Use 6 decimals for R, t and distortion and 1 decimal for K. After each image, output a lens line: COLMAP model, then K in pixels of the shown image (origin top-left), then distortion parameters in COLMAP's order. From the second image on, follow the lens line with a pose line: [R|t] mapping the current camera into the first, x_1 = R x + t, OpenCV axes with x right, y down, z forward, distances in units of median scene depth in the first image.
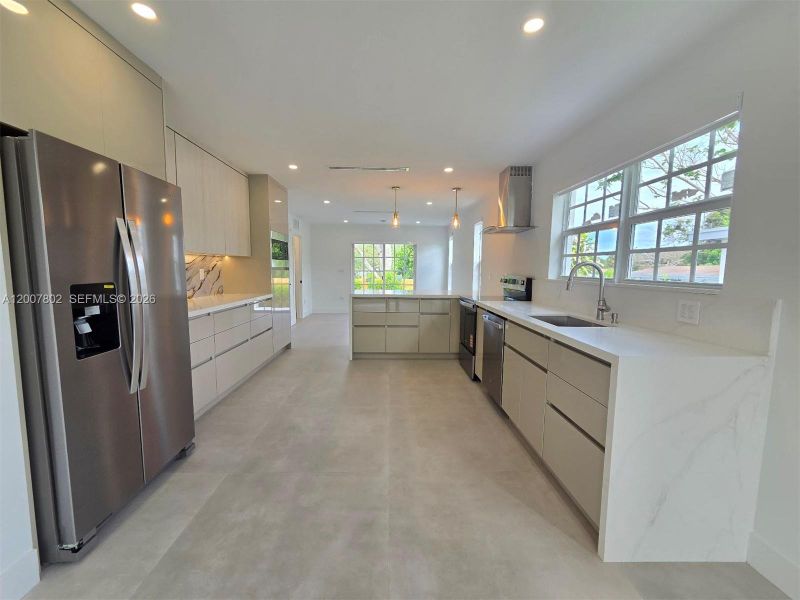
lens RADIAL K [[331.4, 0, 396.4], [0, 331.4, 300.2], [0, 0, 1]] dist [-0.002203, 0.000787]
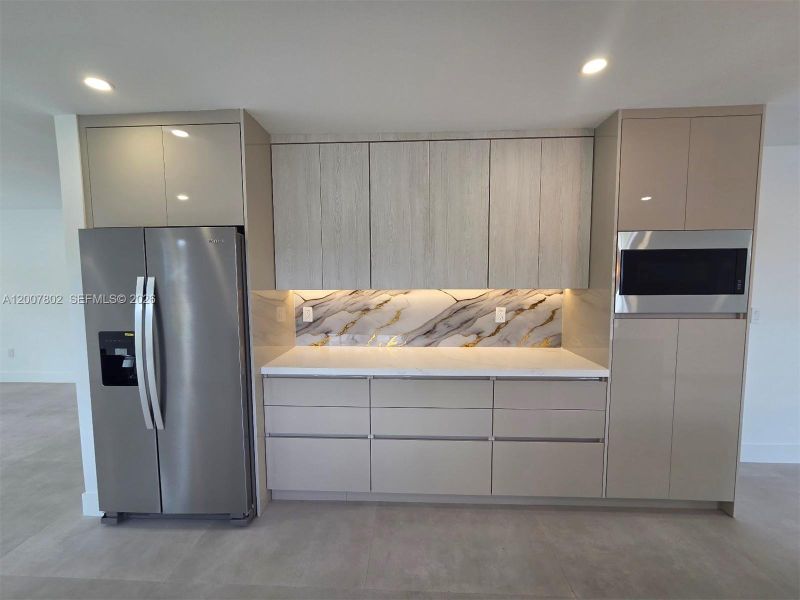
lens RADIAL K [[331.4, 0, 396.4], [0, 331.4, 300.2], [0, 0, 1]] dist [-0.002203, 0.000787]
pose [[-0.066429, 0.064988, -0.995672, 0.114566], [-0.089768, 0.993441, 0.070832, -0.143801], [0.993745, 0.094085, -0.060160, 0.861877]]
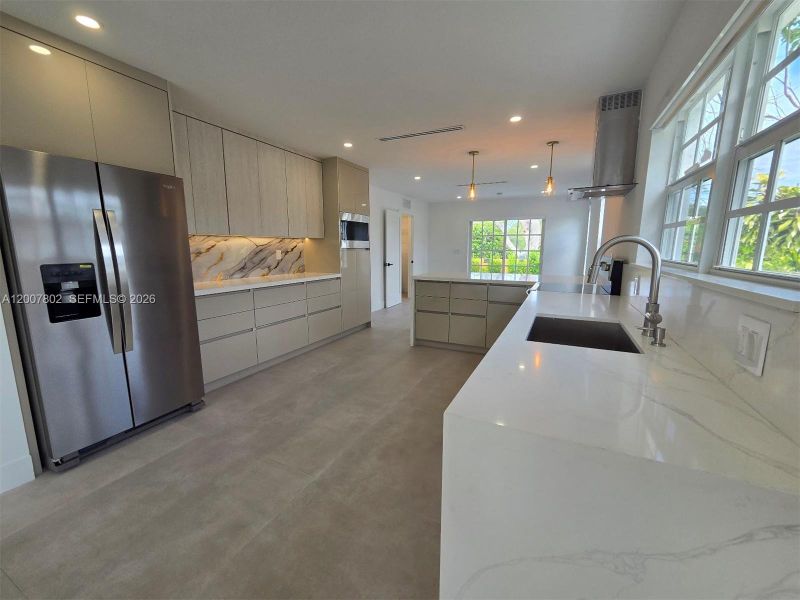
lens RADIAL K [[331.4, 0, 396.4], [0, 331.4, 300.2], [0, 0, 1]] dist [-0.002203, 0.000787]
pose [[0.887105, 0.064734, -0.457006, 0.310853], [-0.036685, 0.996873, 0.069995, -0.018435], [0.460107, -0.045328, 0.886705, 0.182058]]
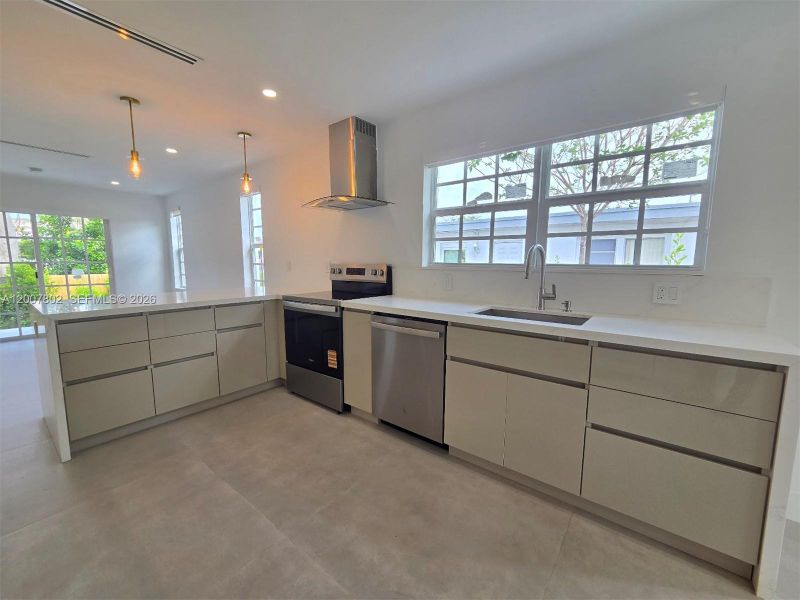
lens RADIAL K [[331.4, 0, 396.4], [0, 331.4, 300.2], [0, 0, 1]] dist [-0.002203, 0.000787]
pose [[0.641580, -0.103811, 0.759998, -0.211008], [0.079373, 0.994466, 0.068832, -0.038659], [-0.762938, 0.016162, 0.646270, 0.461090]]
